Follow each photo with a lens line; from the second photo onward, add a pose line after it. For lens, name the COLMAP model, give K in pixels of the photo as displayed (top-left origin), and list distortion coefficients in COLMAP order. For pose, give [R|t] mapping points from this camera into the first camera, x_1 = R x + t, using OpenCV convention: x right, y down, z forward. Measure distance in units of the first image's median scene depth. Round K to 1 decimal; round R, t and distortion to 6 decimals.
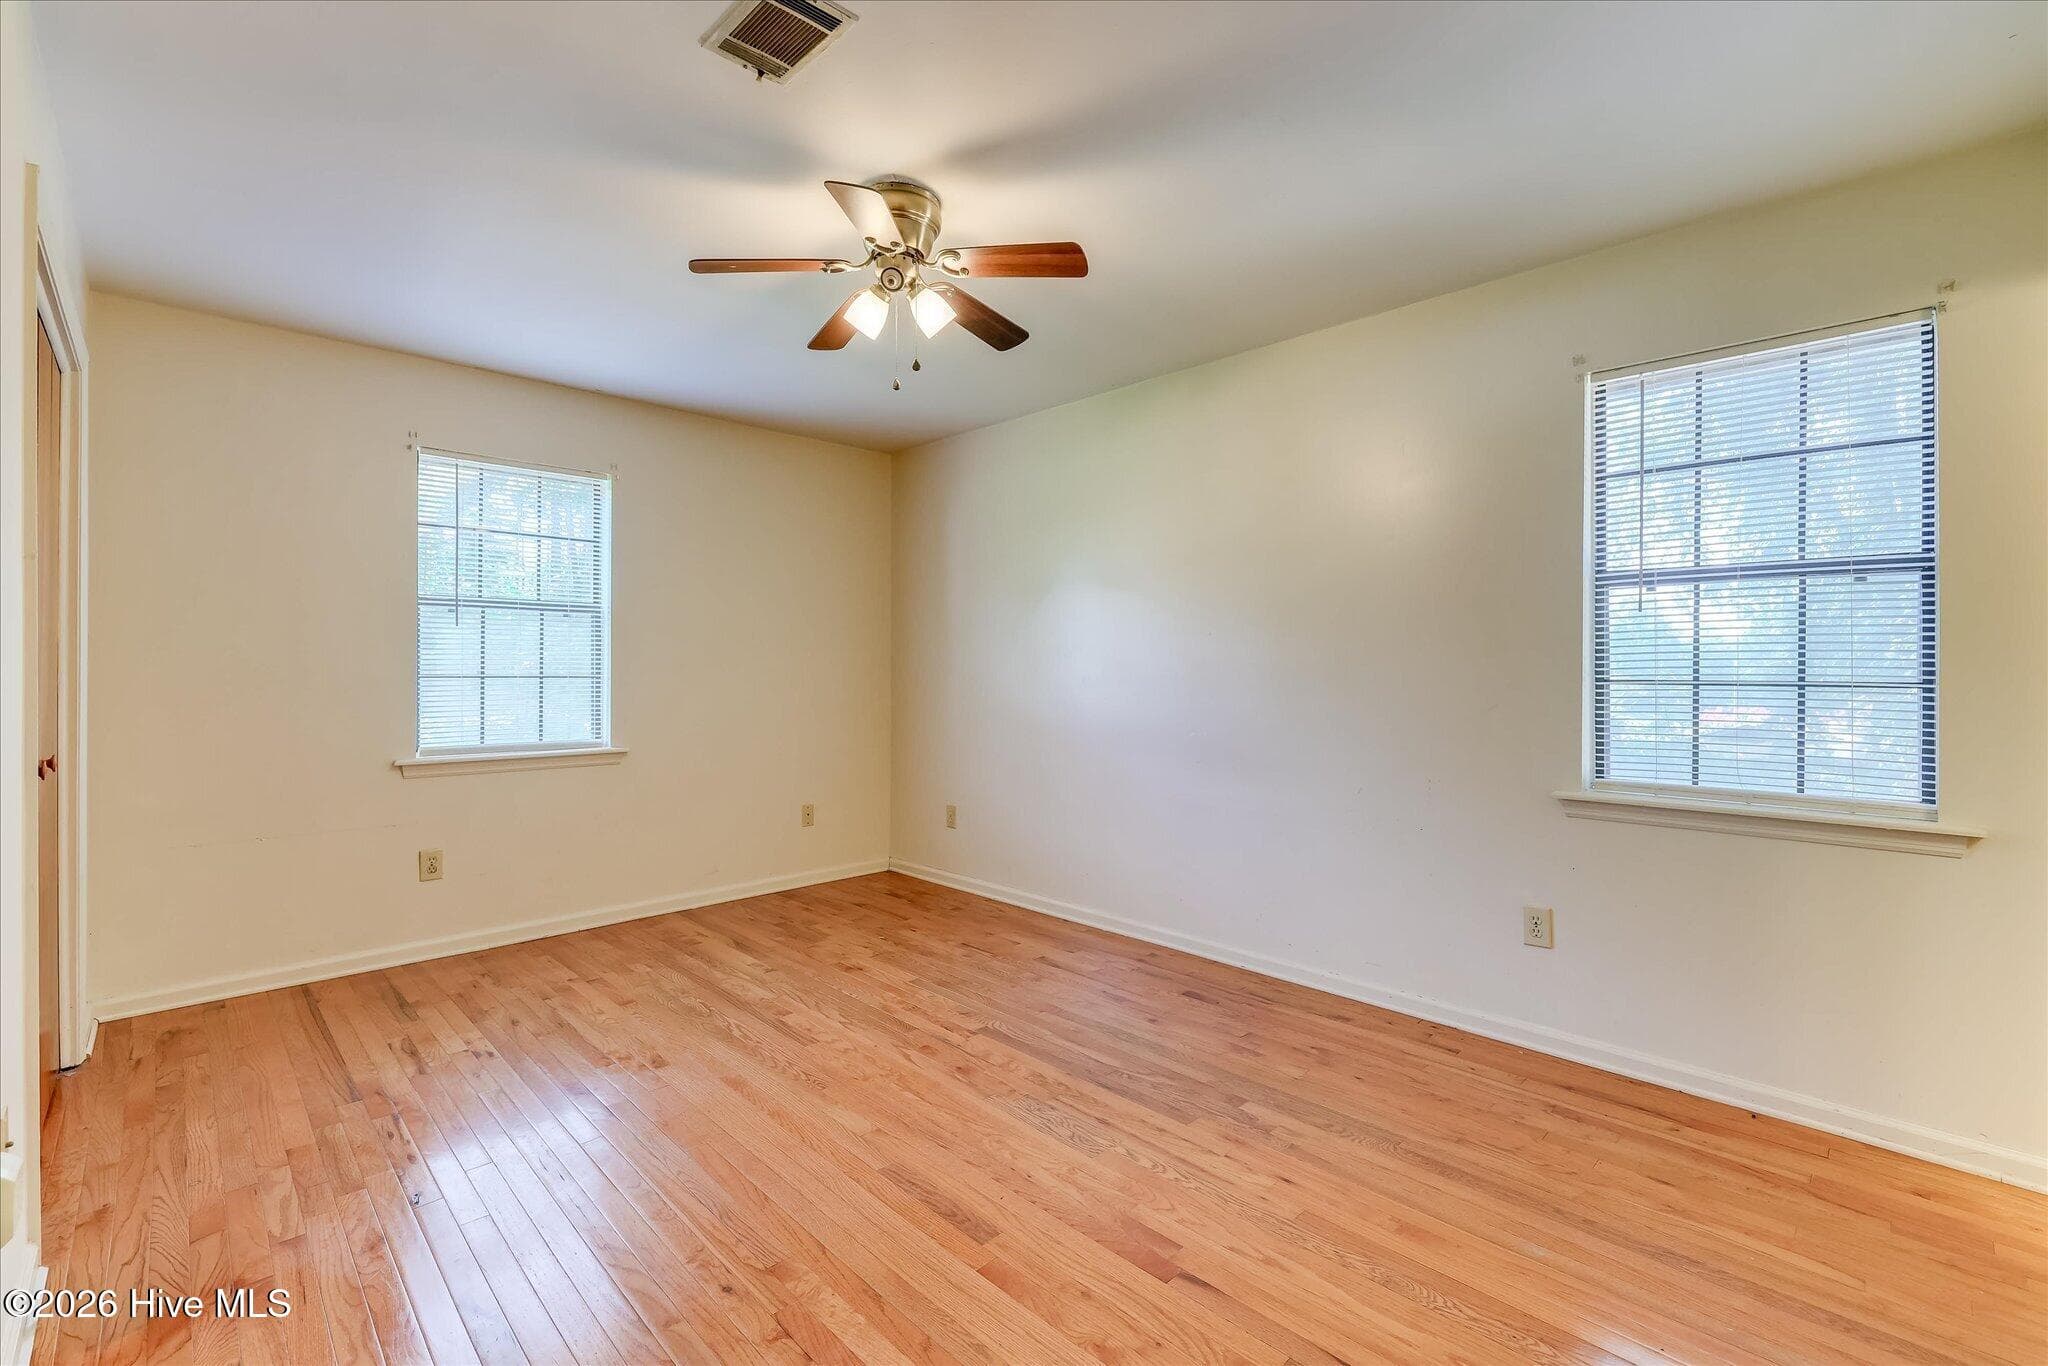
lens RADIAL K [[883.5, 0, 1024.5], [0, 883.5, 678.6], [0, 0, 1]] dist [-0.009724, -0.000828]
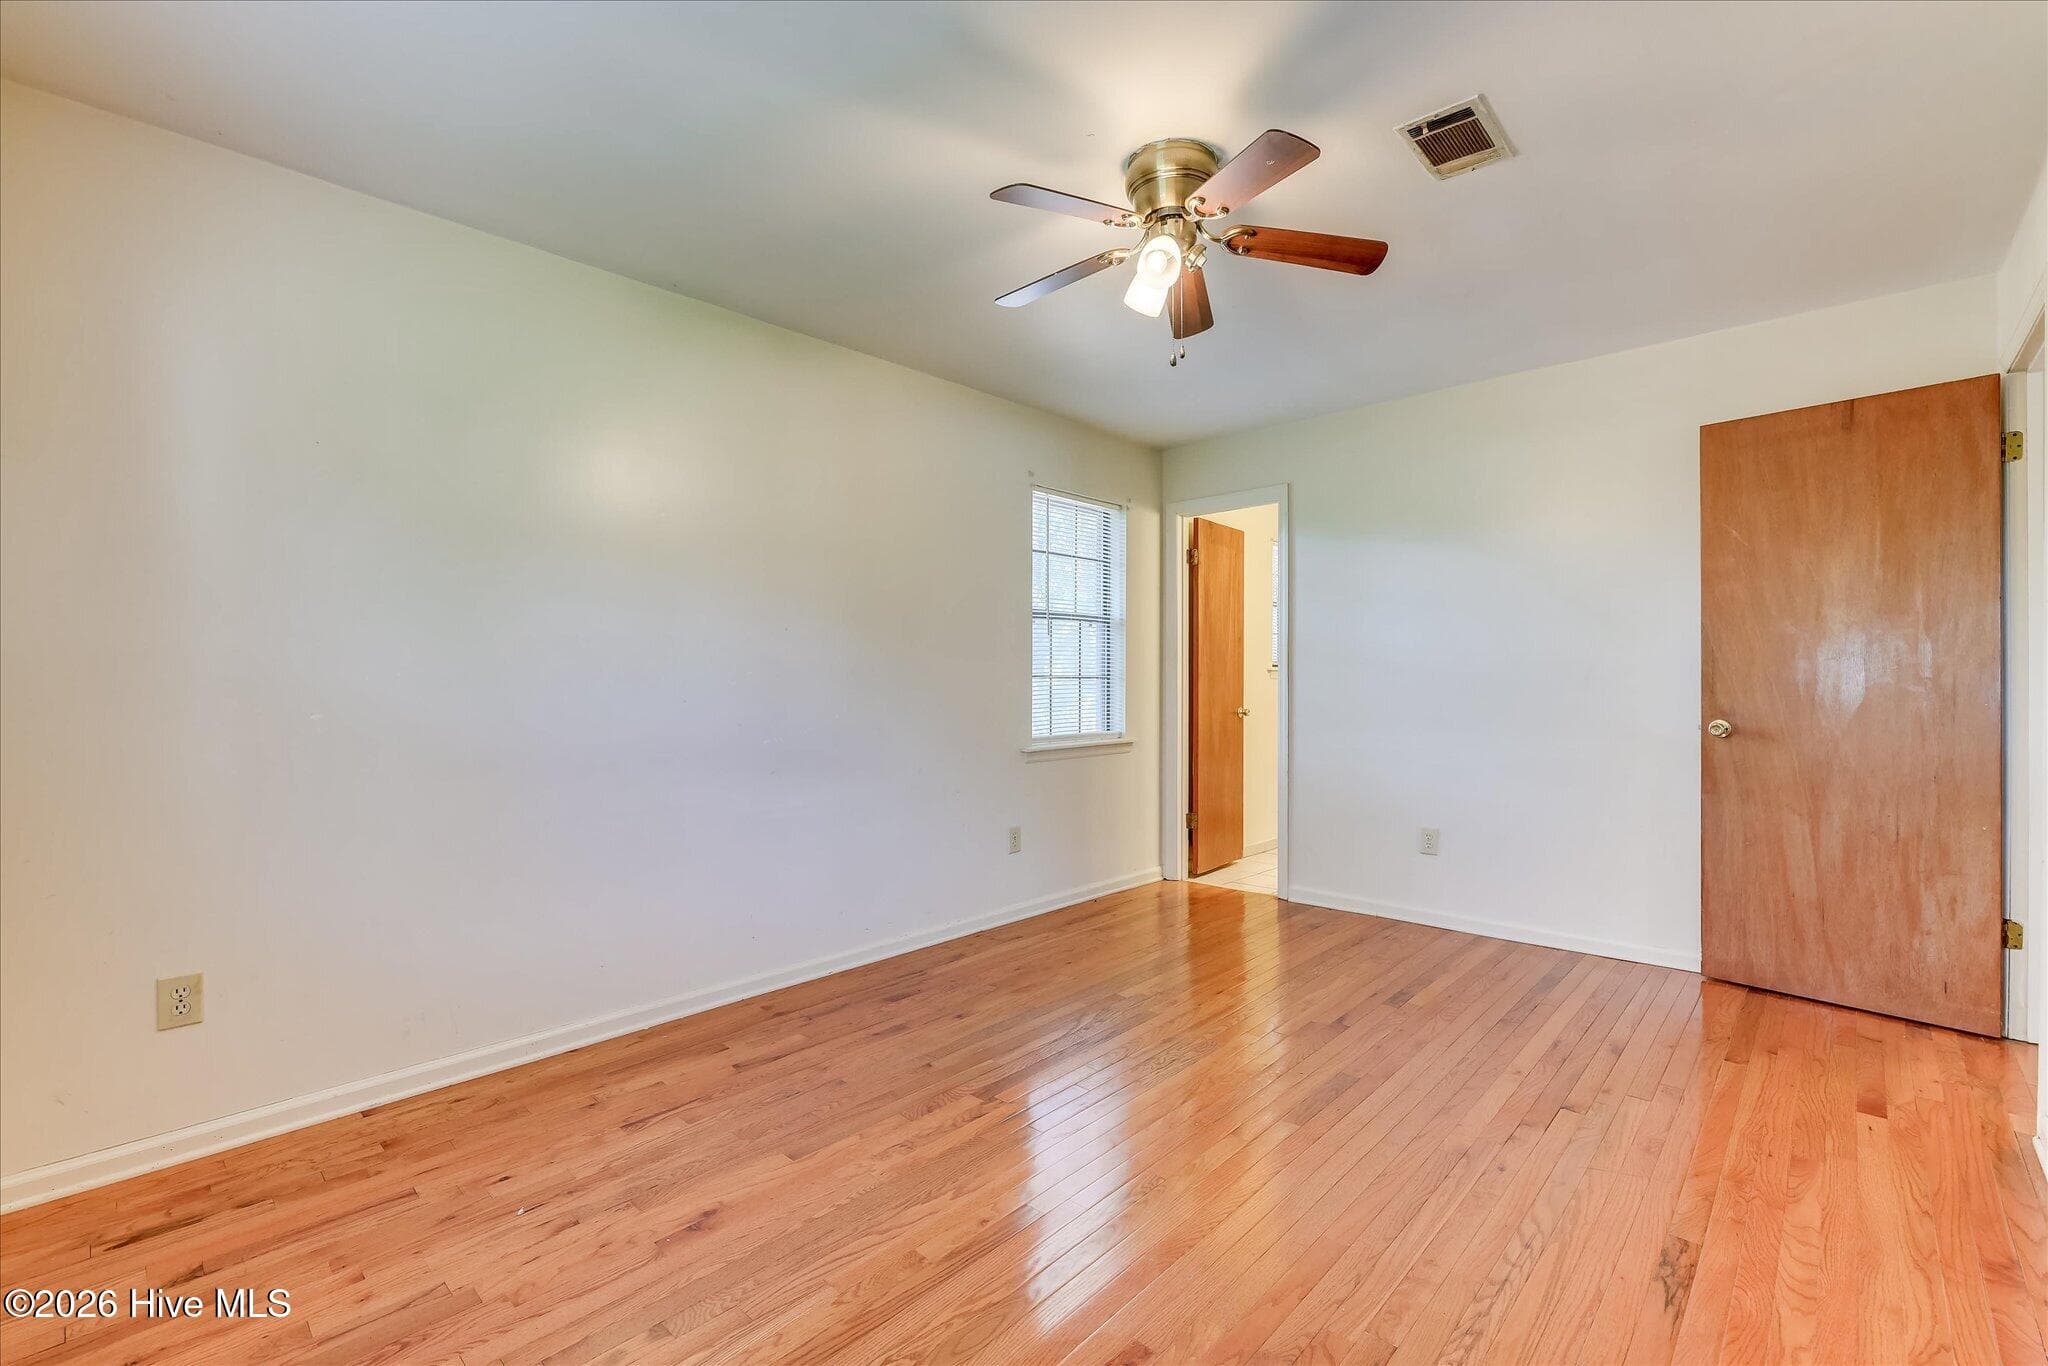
lens RADIAL K [[883.5, 0, 1026.1], [0, 883.5, 677.8], [0, 0, 1]] dist [-0.009724, -0.000828]
pose [[-0.040440, -0.004899, 0.999170, -0.919260], [0.013564, 0.999893, 0.005451, -0.002888], [-0.999090, 0.013773, -0.040369, 1.024021]]
